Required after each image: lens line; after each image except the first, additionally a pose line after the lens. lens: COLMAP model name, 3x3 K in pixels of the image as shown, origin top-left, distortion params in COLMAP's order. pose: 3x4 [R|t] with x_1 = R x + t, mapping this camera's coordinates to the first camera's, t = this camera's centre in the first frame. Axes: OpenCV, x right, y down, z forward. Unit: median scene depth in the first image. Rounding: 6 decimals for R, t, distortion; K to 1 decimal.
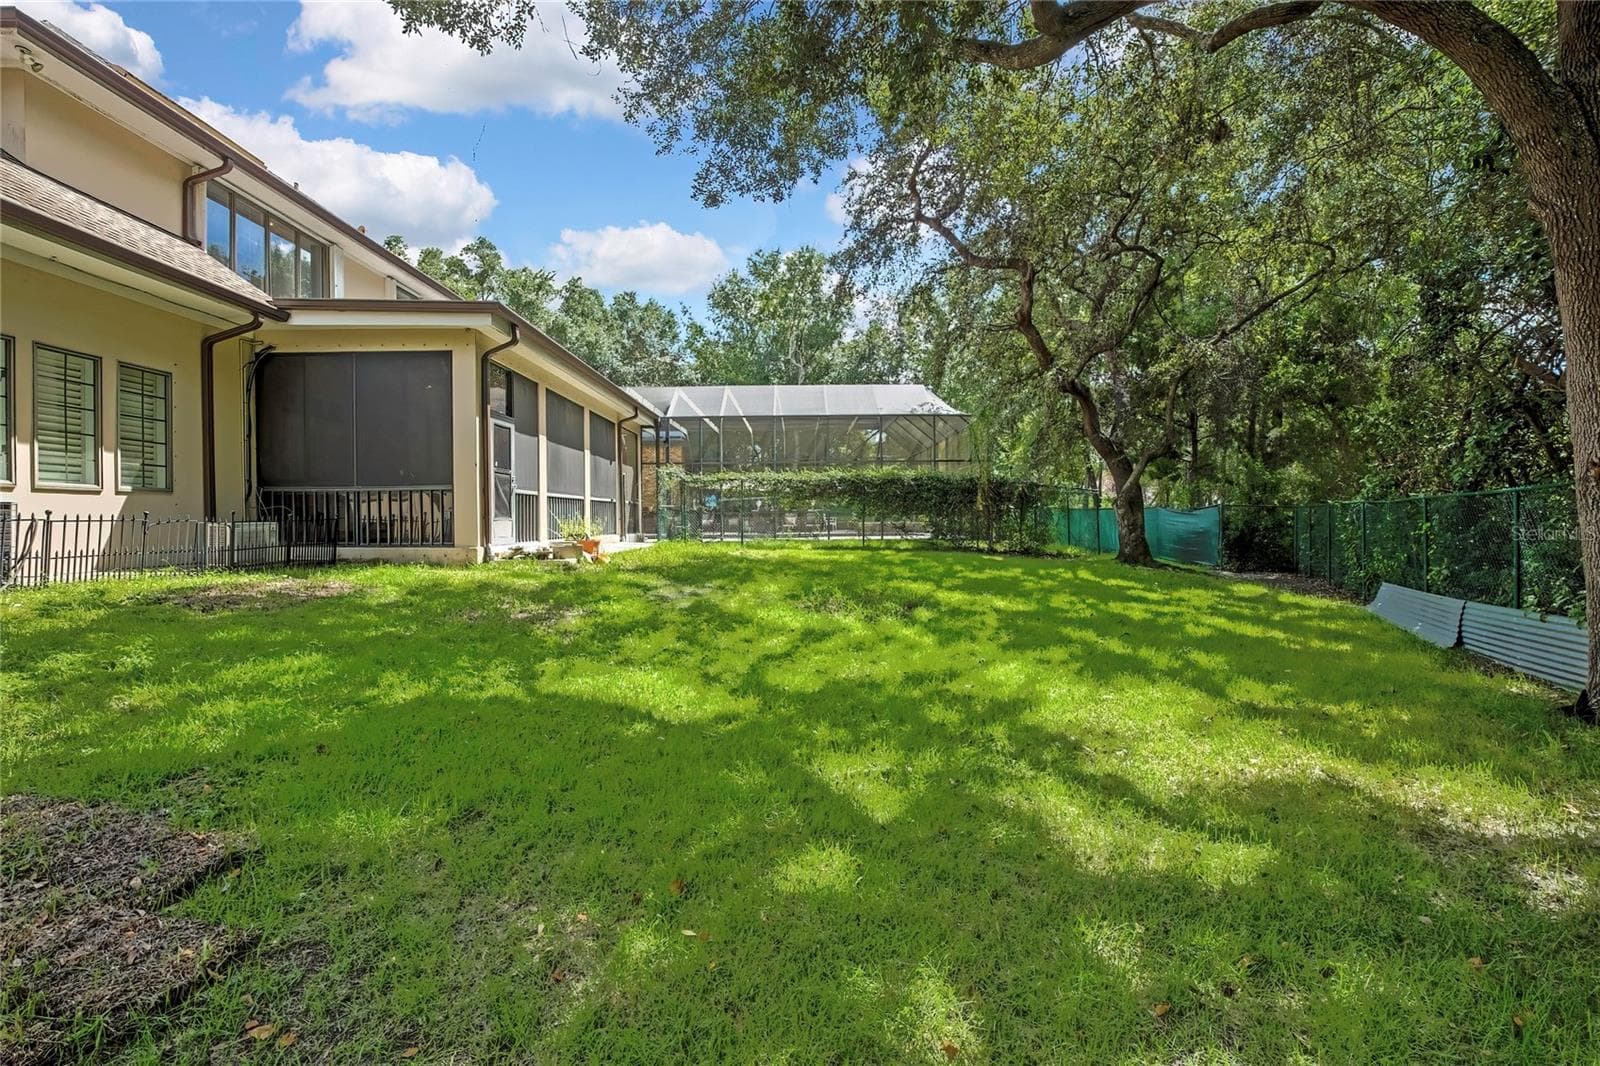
lens RADIAL K [[711.7, 0, 800.0], [0, 711.7, 533.0], [0, 0, 1]] dist [-0.018660, 0.000731]
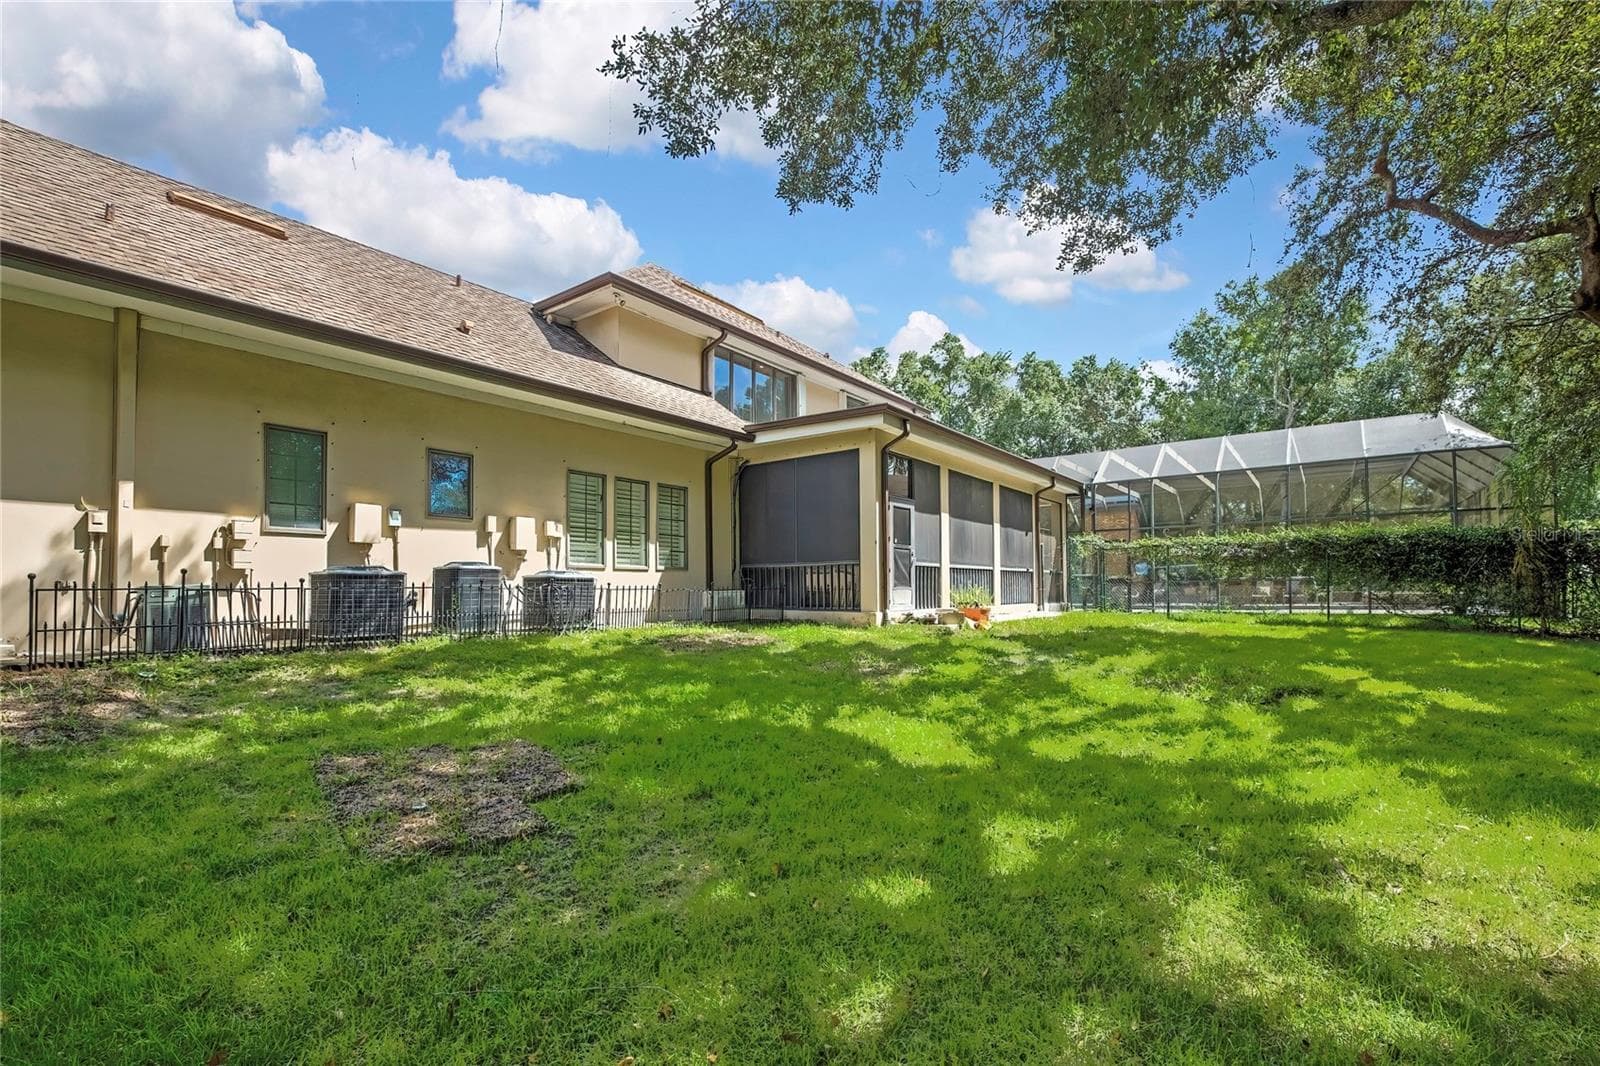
lens RADIAL K [[706.4, 0, 798.9], [0, 706.4, 591.5], [0, 0, 1]] dist [-0.020723, 0.000197]
pose [[0.786515, 0.002933, -0.617564, 0.160858], [-0.012232, 0.999867, -0.010830, 0.000019], [0.617449, 0.016072, 0.786446, -0.002772]]
